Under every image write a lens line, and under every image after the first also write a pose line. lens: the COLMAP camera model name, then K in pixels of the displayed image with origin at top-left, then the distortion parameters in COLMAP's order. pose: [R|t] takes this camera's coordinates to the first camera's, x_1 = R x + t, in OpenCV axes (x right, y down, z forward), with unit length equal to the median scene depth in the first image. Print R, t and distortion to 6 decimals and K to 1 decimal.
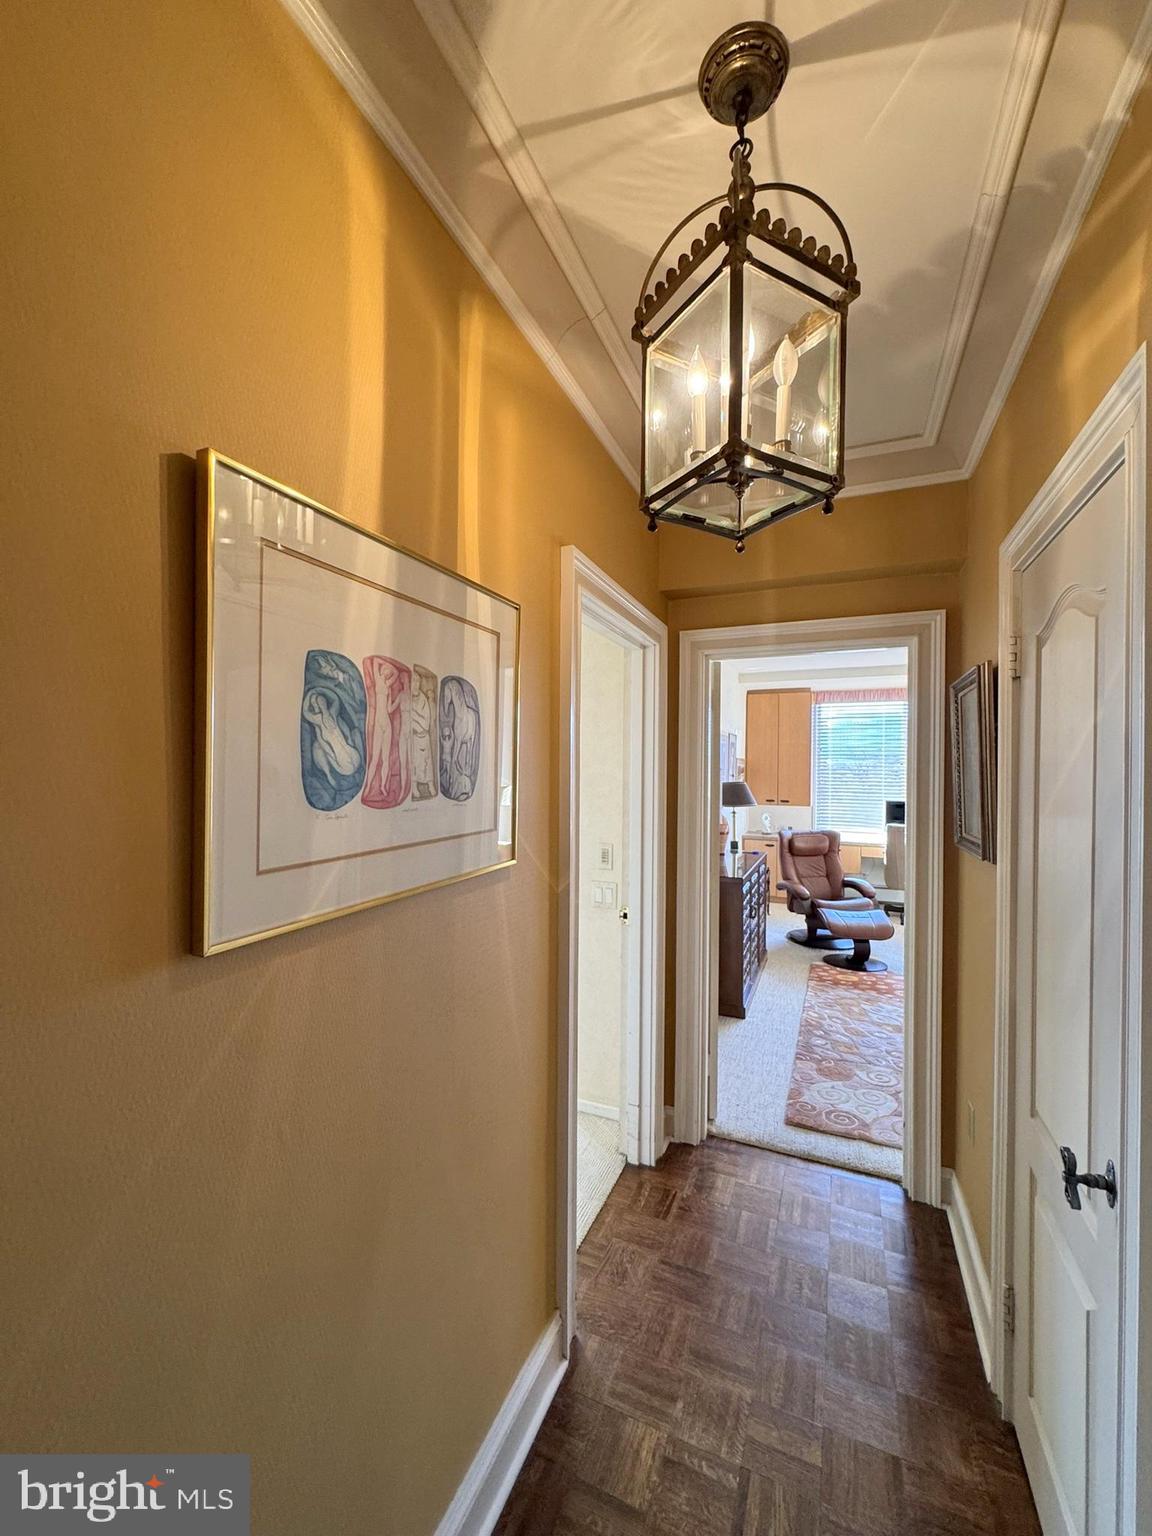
lens RADIAL K [[613.5, 0, 572.3], [0, 613.5, 767.2], [0, 0, 1]] dist [-0.004344, 0.001042]
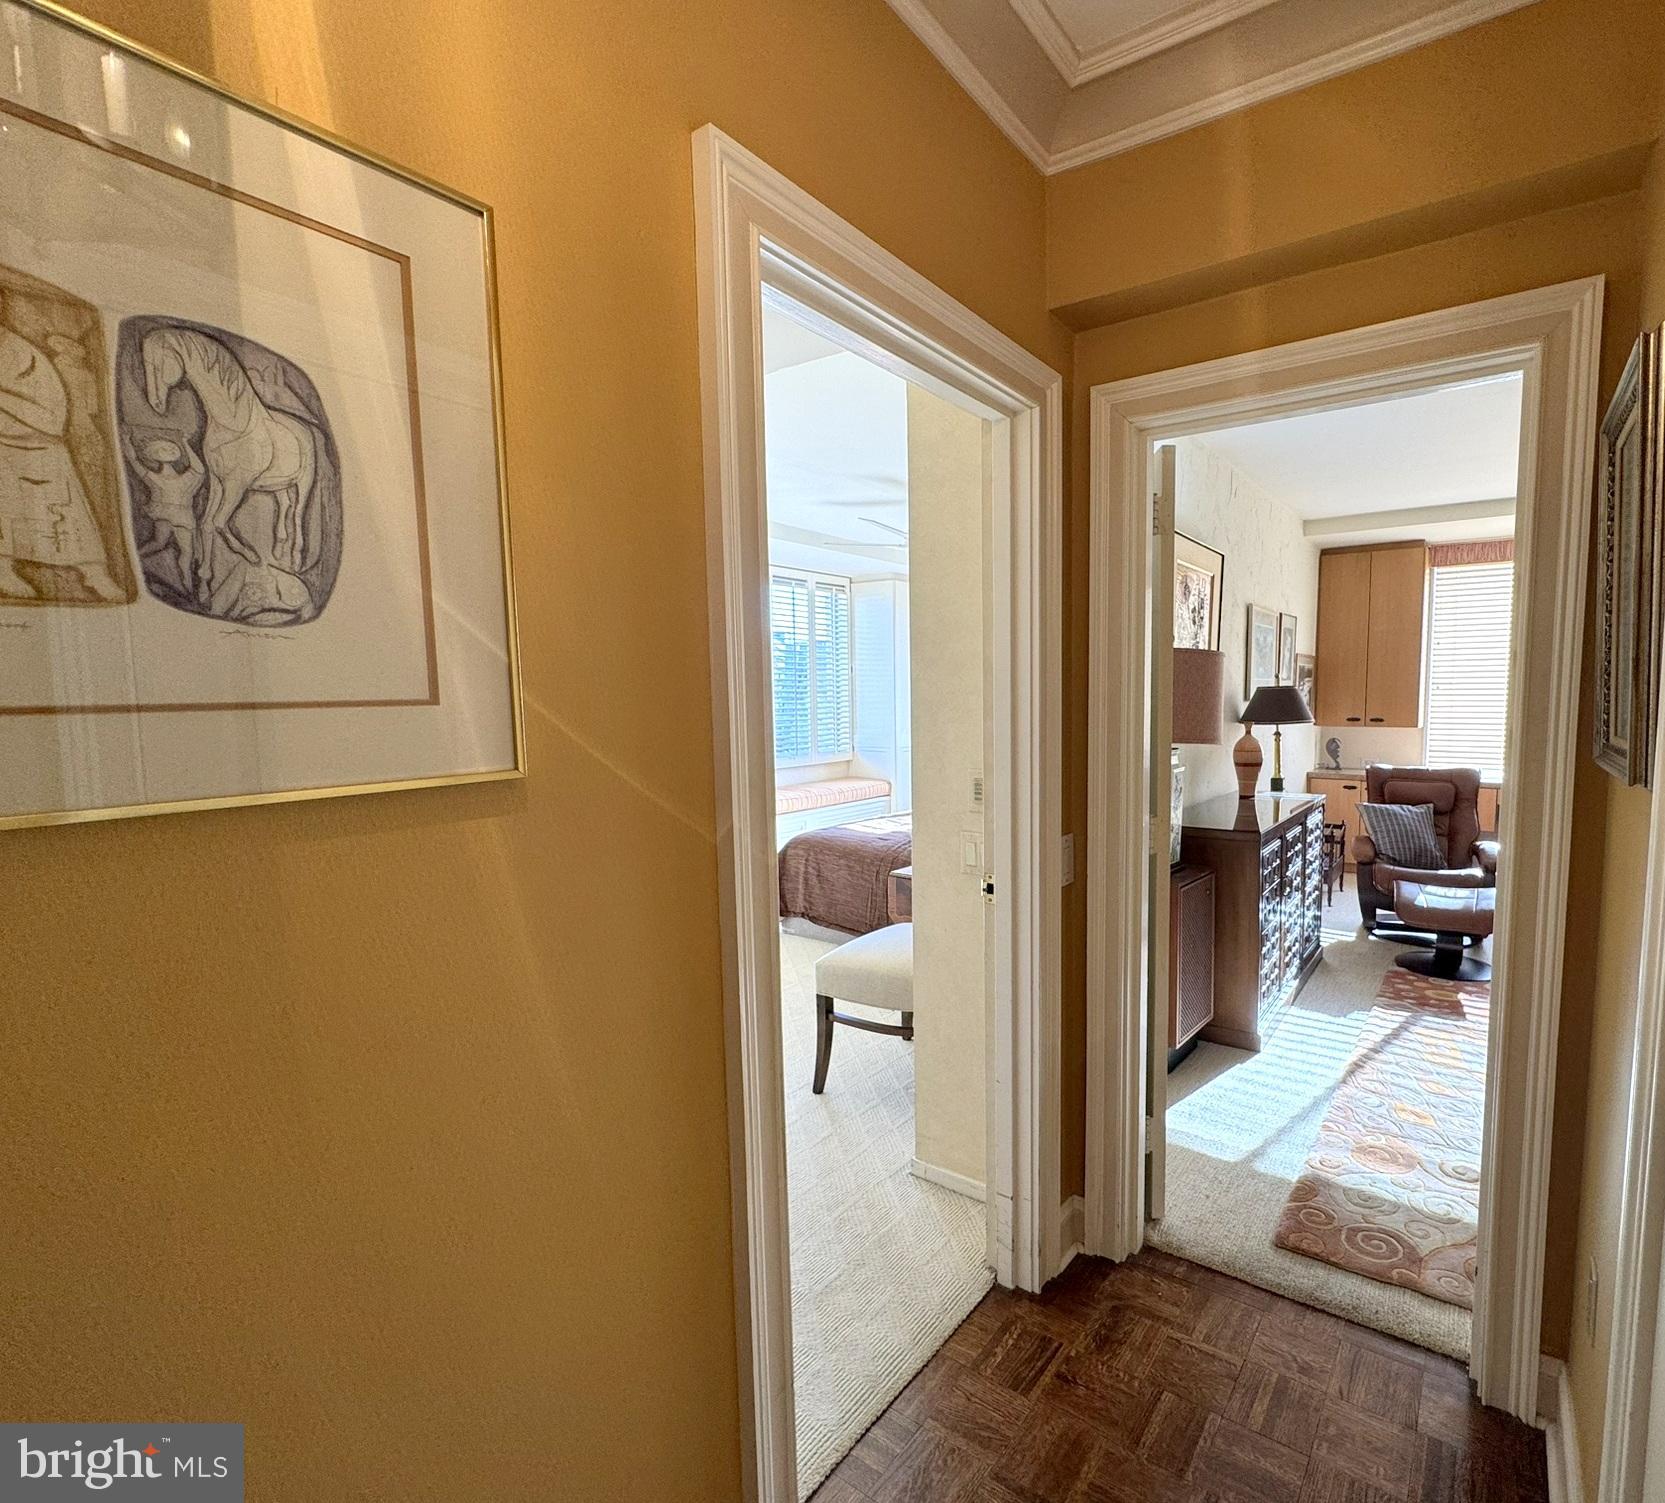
lens RADIAL K [[830.7, 0, 977.0], [0, 830.7, 762.1], [0, 0, 1]] dist [-0.005343, -0.002559]
pose [[0.988822, 0.001180, -0.149099, 0.194406], [0.012435, 0.995832, 0.090350, 0.049541], [0.148584, -0.091194, 0.984686, 0.226779]]
